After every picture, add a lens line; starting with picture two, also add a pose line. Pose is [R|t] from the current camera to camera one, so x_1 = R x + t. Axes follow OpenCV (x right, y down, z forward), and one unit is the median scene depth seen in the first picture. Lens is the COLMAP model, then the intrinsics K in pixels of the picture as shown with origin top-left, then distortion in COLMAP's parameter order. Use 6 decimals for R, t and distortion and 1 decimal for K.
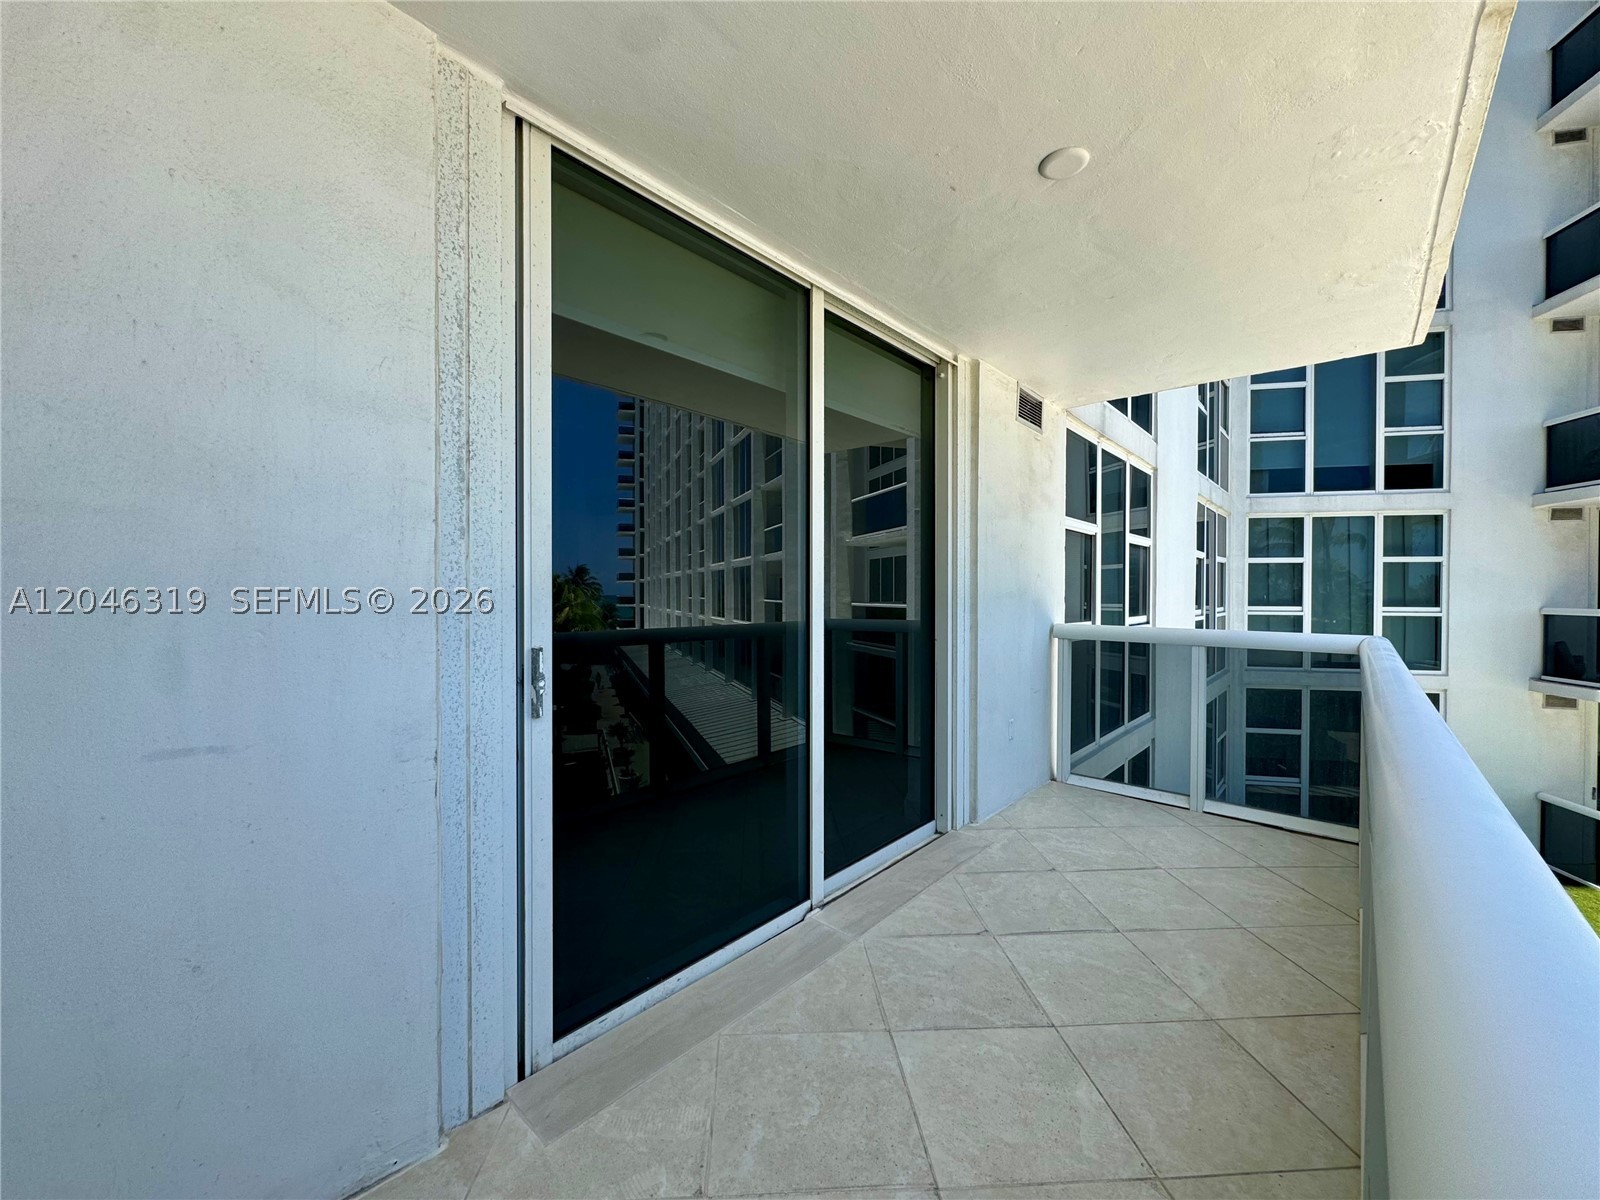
lens RADIAL K [[651.5, 0, 803.9], [0, 651.5, 588.9], [0, 0, 1]] dist [-0.003214, 0.001050]
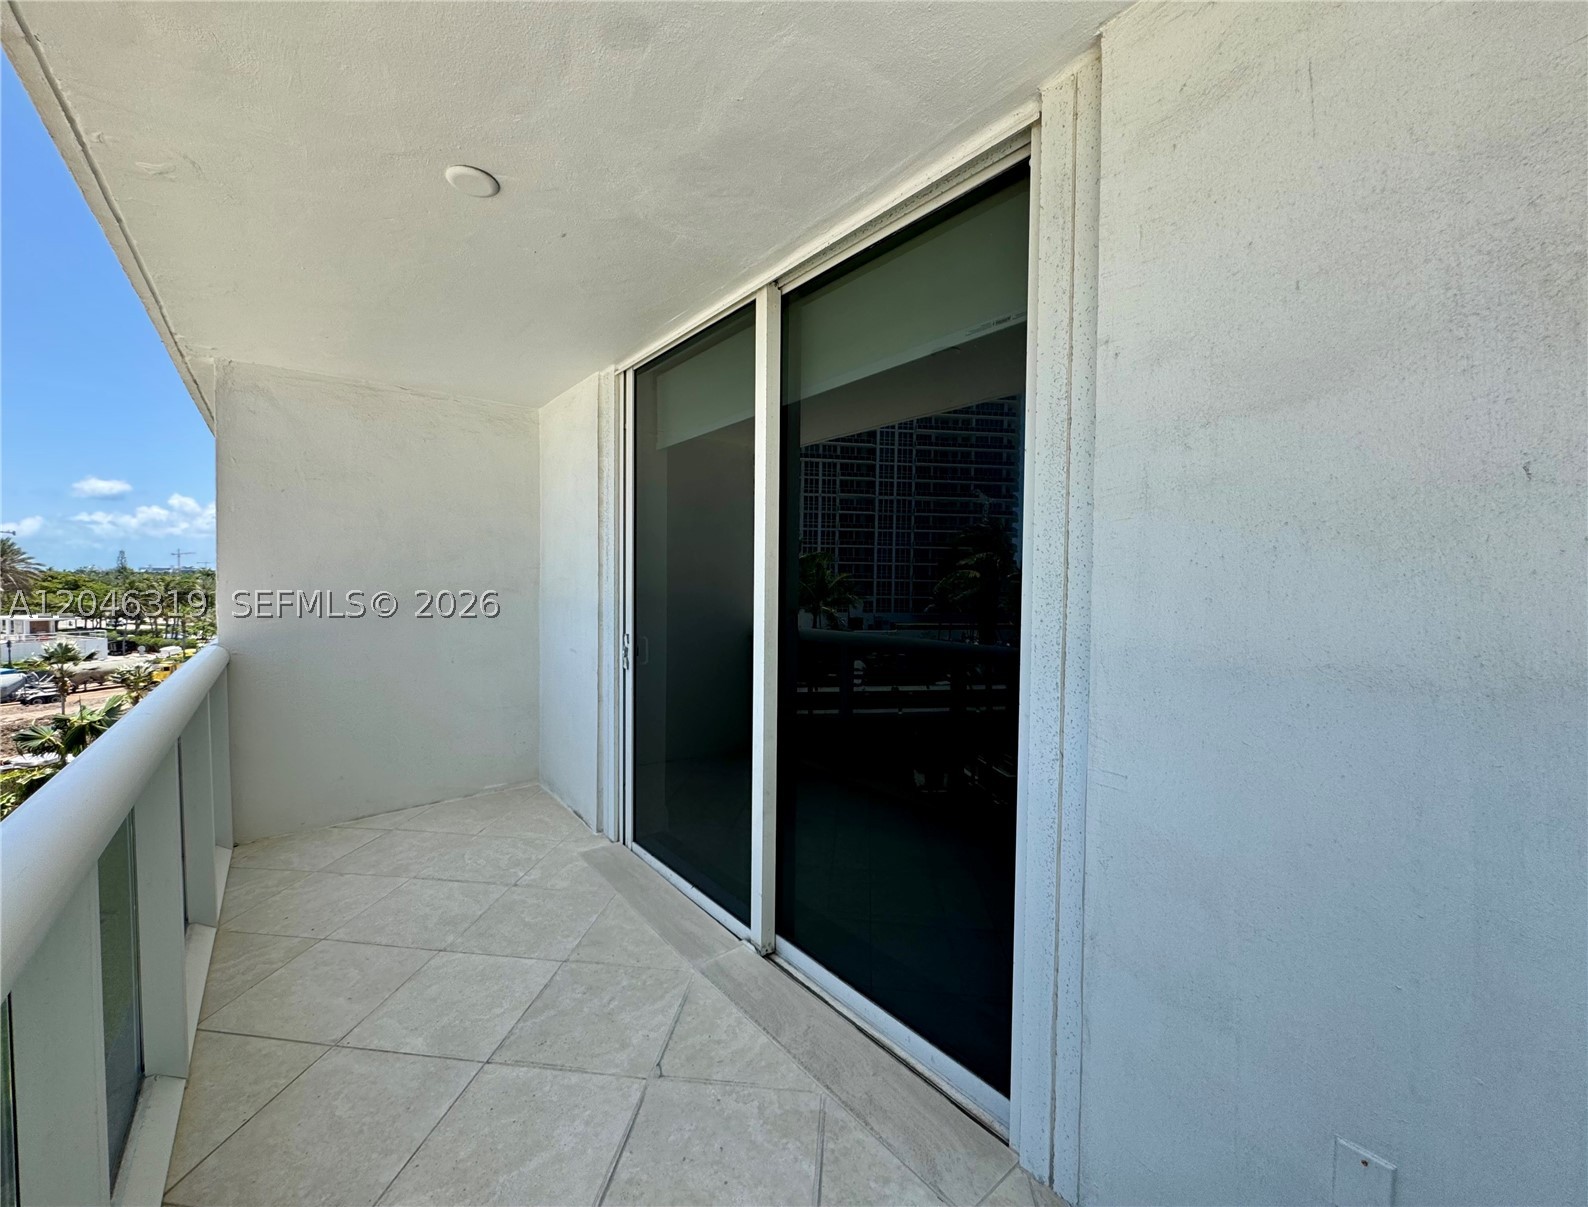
lens RADIAL K [[653.2, 0, 794.3], [0, 653.2, 603.7], [0, 0, 1]] dist [-0.002445, -0.000504]
pose [[-0.202612, 0.033635, -0.978681, 1.151422], [-0.002872, 0.999385, 0.034941, -0.063102], [0.979255, 0.009890, -0.202391, 1.534005]]
